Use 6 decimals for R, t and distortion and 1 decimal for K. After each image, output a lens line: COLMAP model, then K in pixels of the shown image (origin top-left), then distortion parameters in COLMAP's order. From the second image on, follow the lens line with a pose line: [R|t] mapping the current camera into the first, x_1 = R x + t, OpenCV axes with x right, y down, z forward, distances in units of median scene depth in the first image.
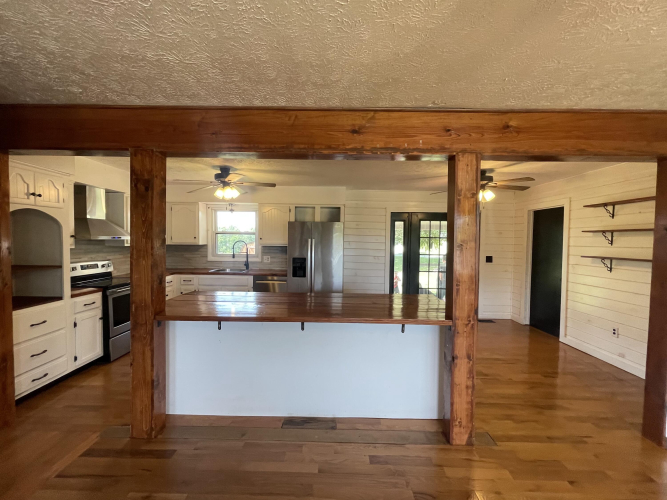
lens RADIAL K [[279.6, 0, 330.6], [0, 279.6, 247.1], [0, 0, 1]] dist [-0.003253, -0.000316]
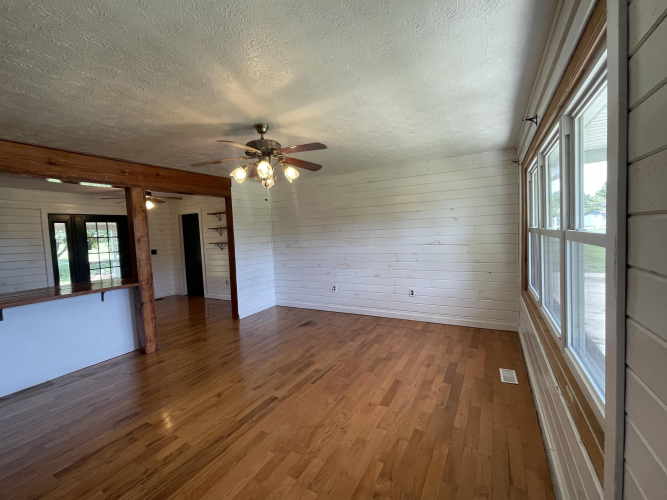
lens RADIAL K [[289.3, 0, 333.5], [0, 289.3, 250.0], [0, 0, 1]] dist [-0.012050, 0.000517]
pose [[0.465632, -0.088529, 0.880539, -0.323112], [0.074712, 0.995364, 0.060566, 0.024987], [-0.881819, 0.037586, 0.470088, -0.530650]]
